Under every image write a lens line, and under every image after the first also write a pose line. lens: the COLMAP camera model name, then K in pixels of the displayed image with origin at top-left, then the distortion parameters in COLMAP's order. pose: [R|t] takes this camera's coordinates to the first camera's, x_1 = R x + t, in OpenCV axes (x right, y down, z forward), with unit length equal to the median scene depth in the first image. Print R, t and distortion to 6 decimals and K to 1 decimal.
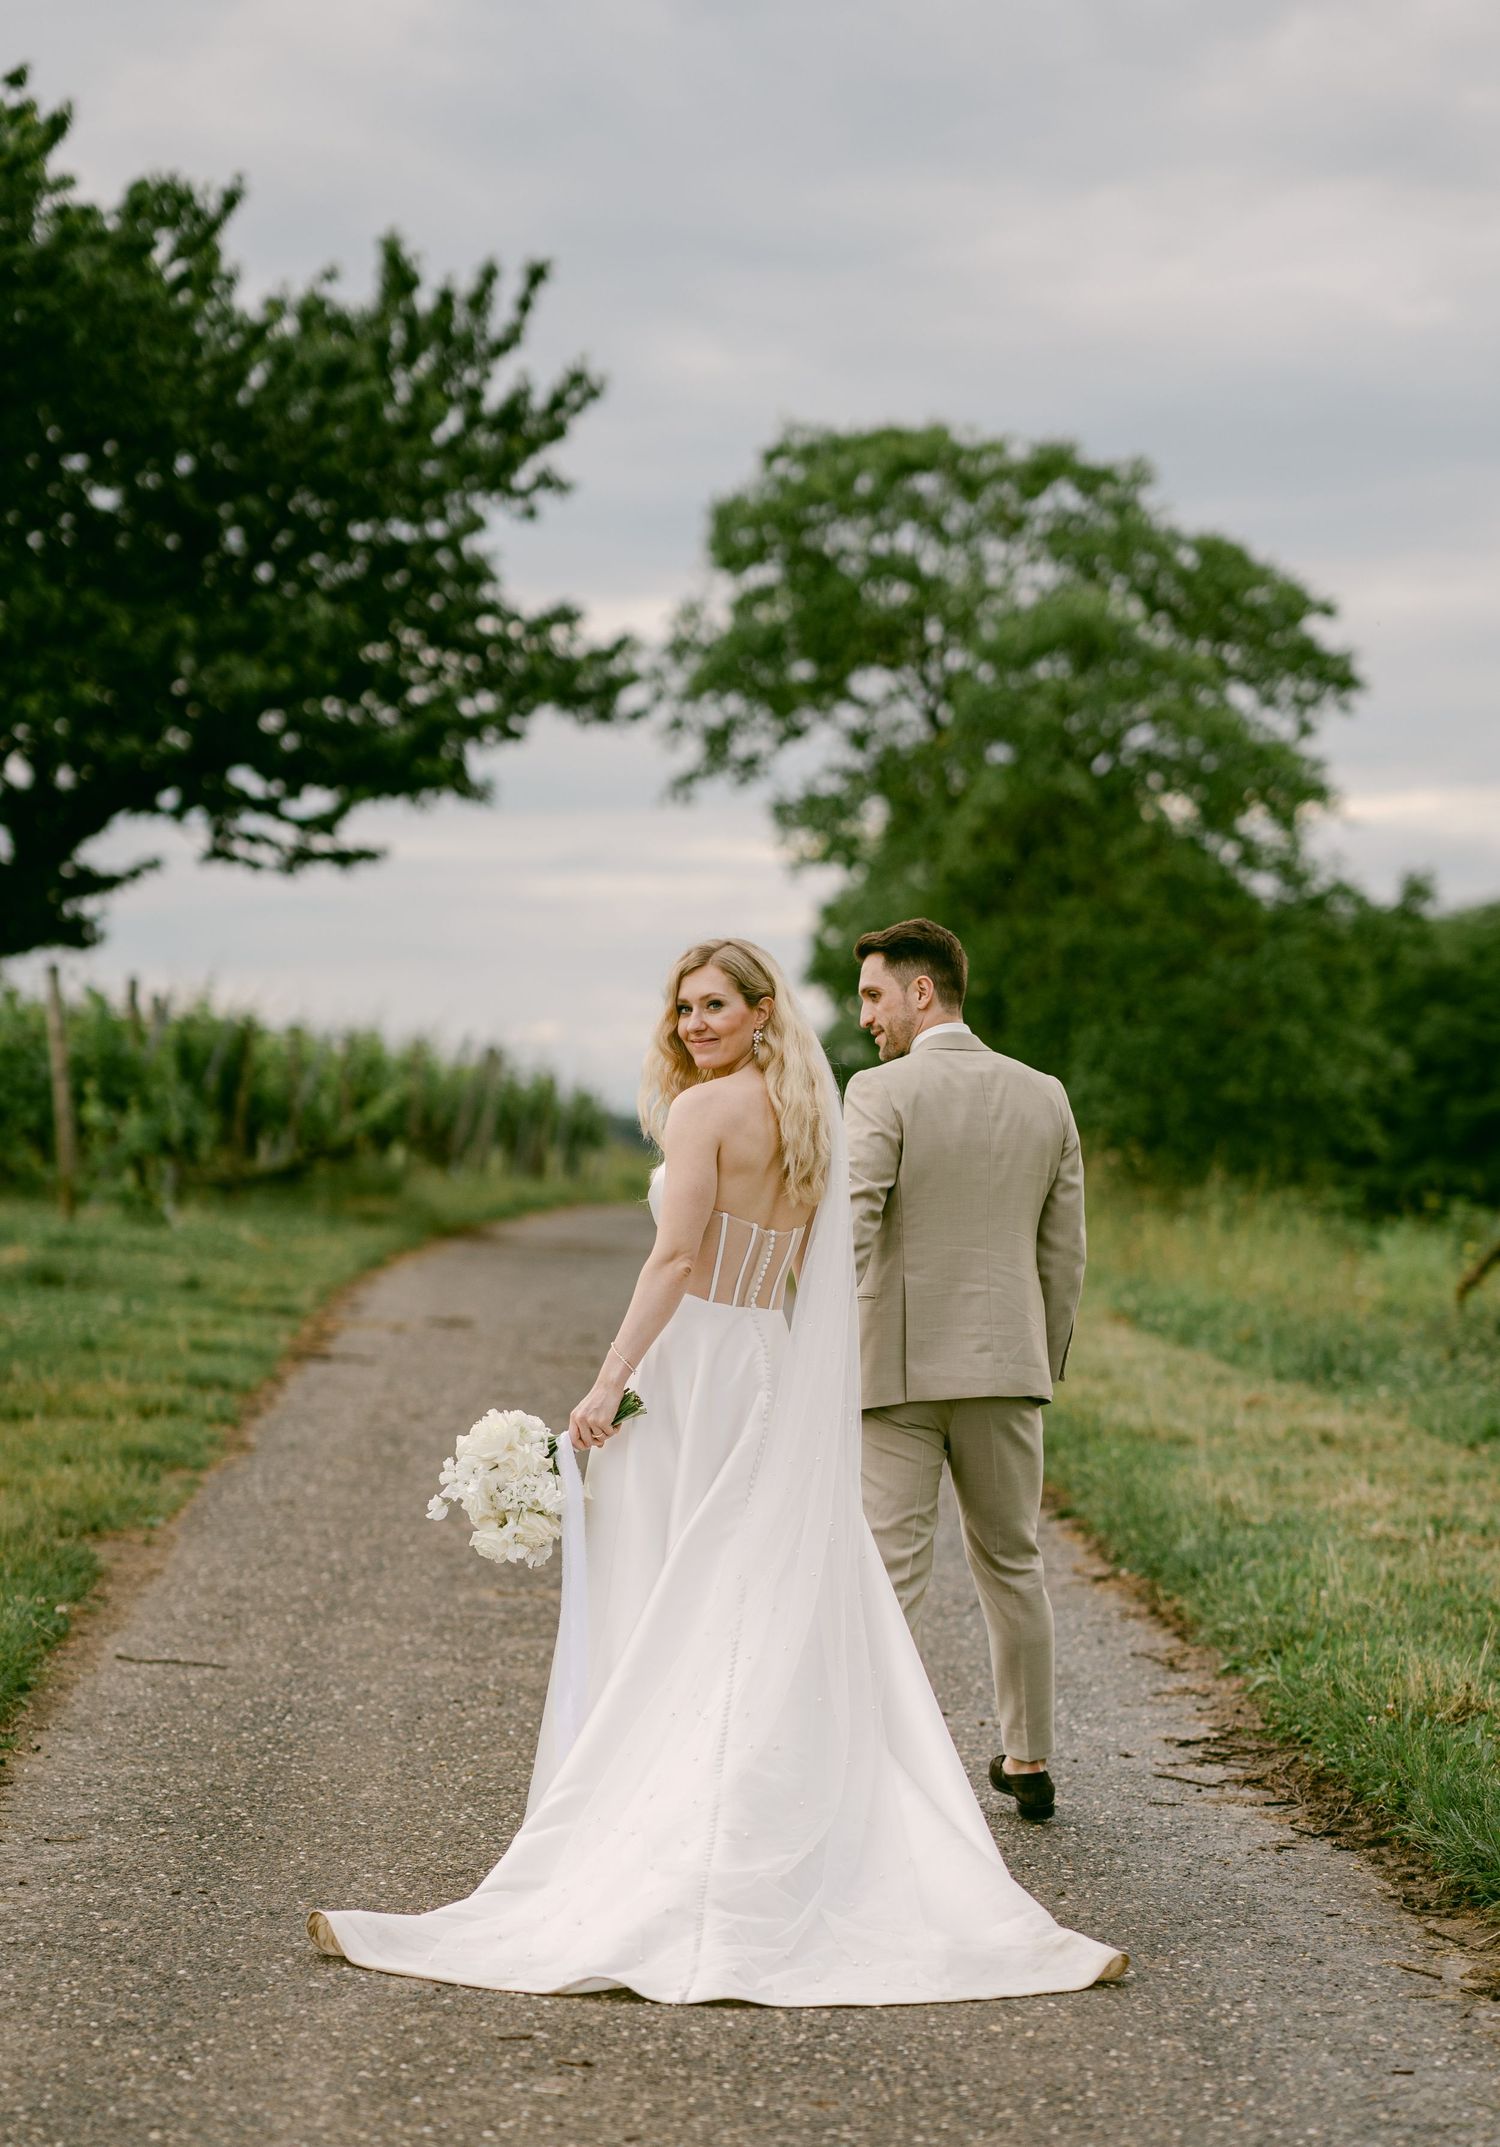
lens RADIAL K [[5713.4, 0, 750.0], [0, 5713.4, 1073.5], [0, 0, 1]] dist [0.328120, -0.539513]
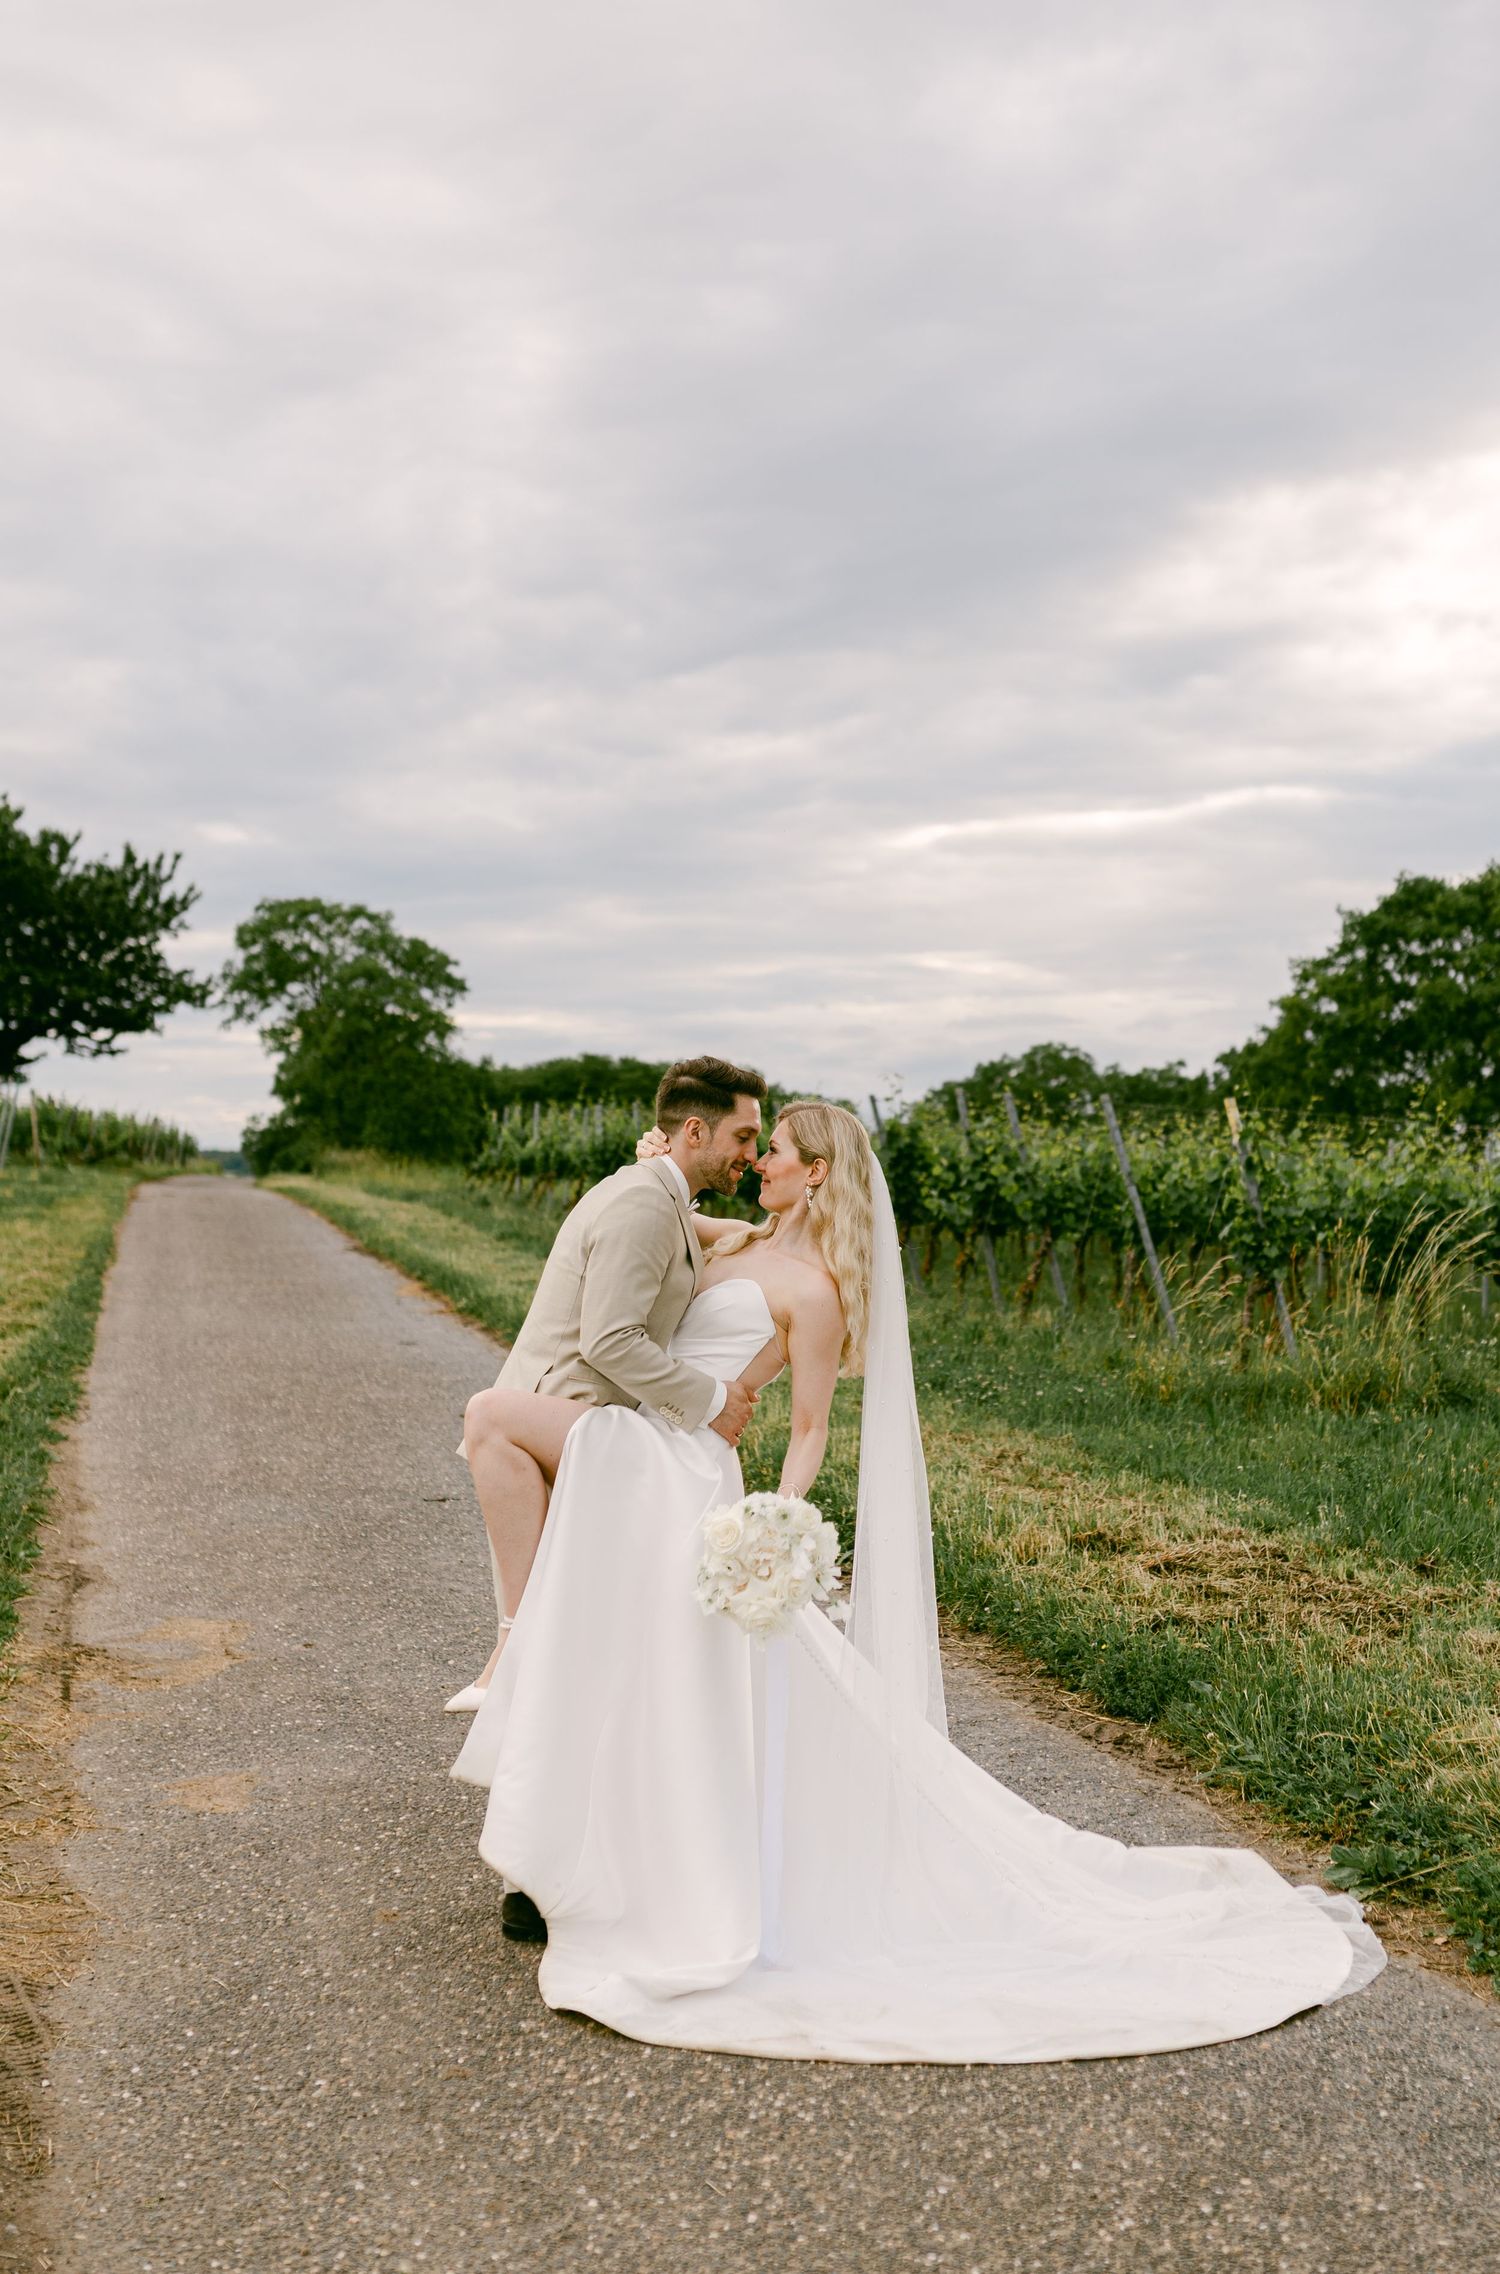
lens RADIAL K [[2542.6, 0, 746.7], [0, 2542.6, 1192.8], [0, 0, 1]] dist [0.008013, 0.003058]
pose [[0.981191, -0.009901, 0.192787, -0.003122], [0.005318, 0.999691, 0.024278, 0.003780], [-0.192968, -0.022796, 0.980940, -0.296736]]
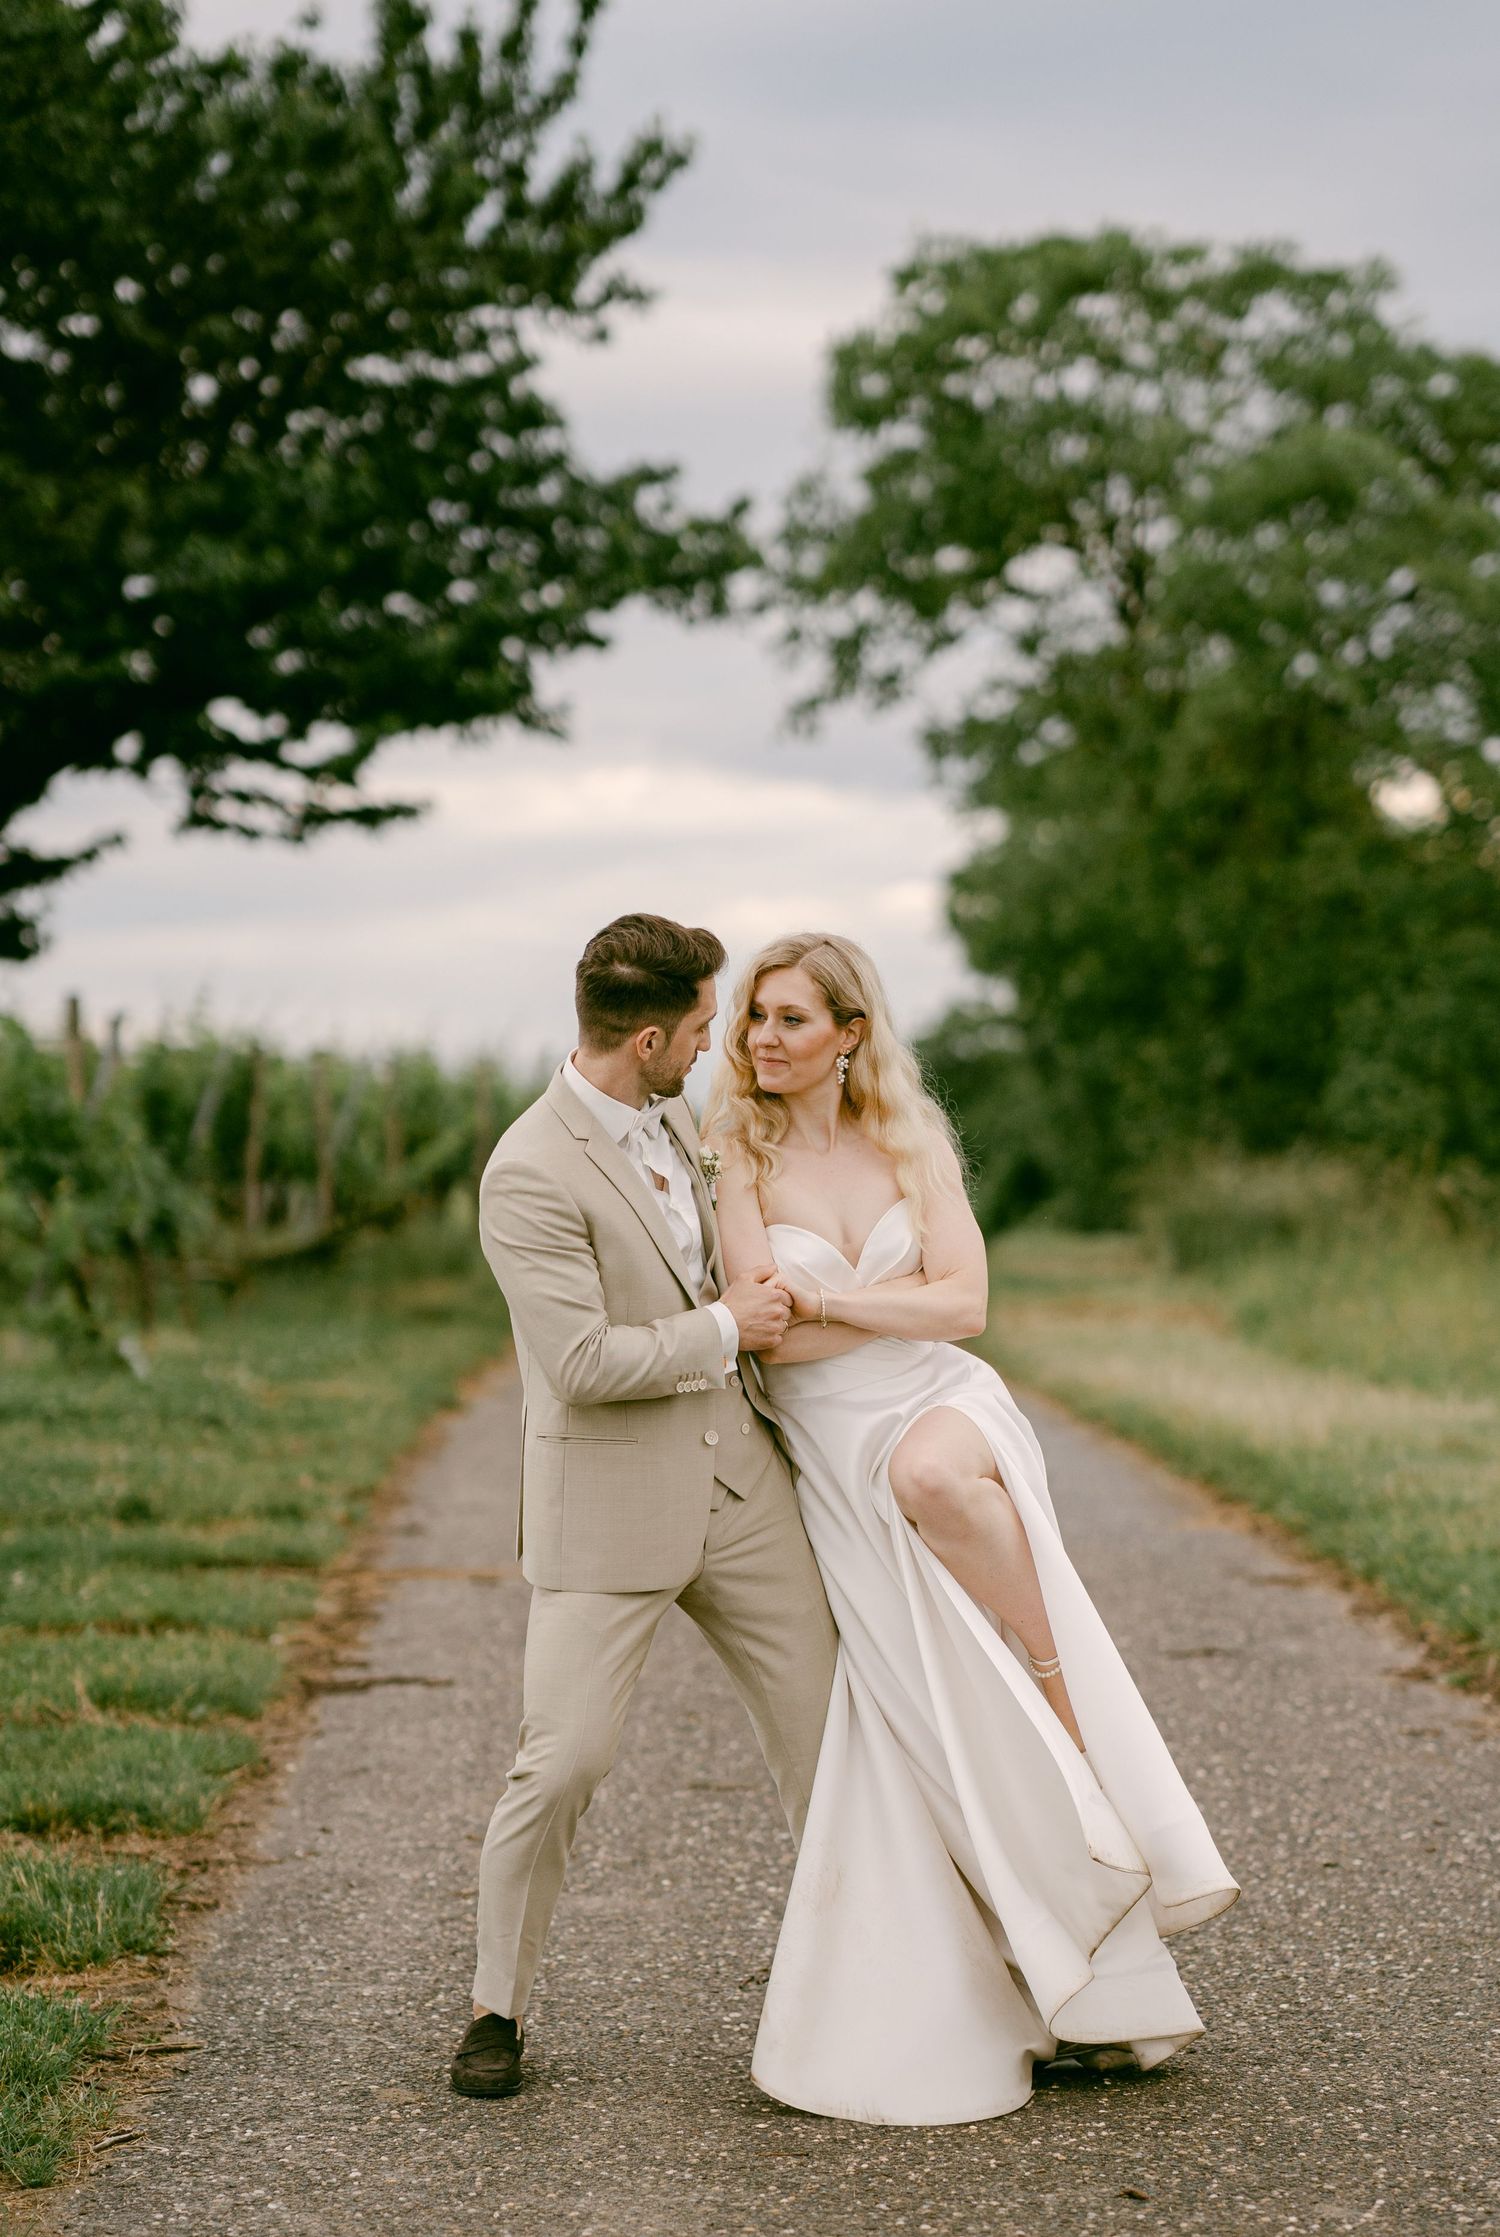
lens RADIAL K [[6073.7, 0, 845.9], [0, 6073.7, 1267.5], [0, 0, 1]] dist [0.153200, -0.499558]
pose [[0.998730, -0.050321, 0.002463, -0.012921], [0.050215, 0.998212, 0.032427, -0.002089], [-0.004090, -0.032262, 0.999471, 0.187528]]
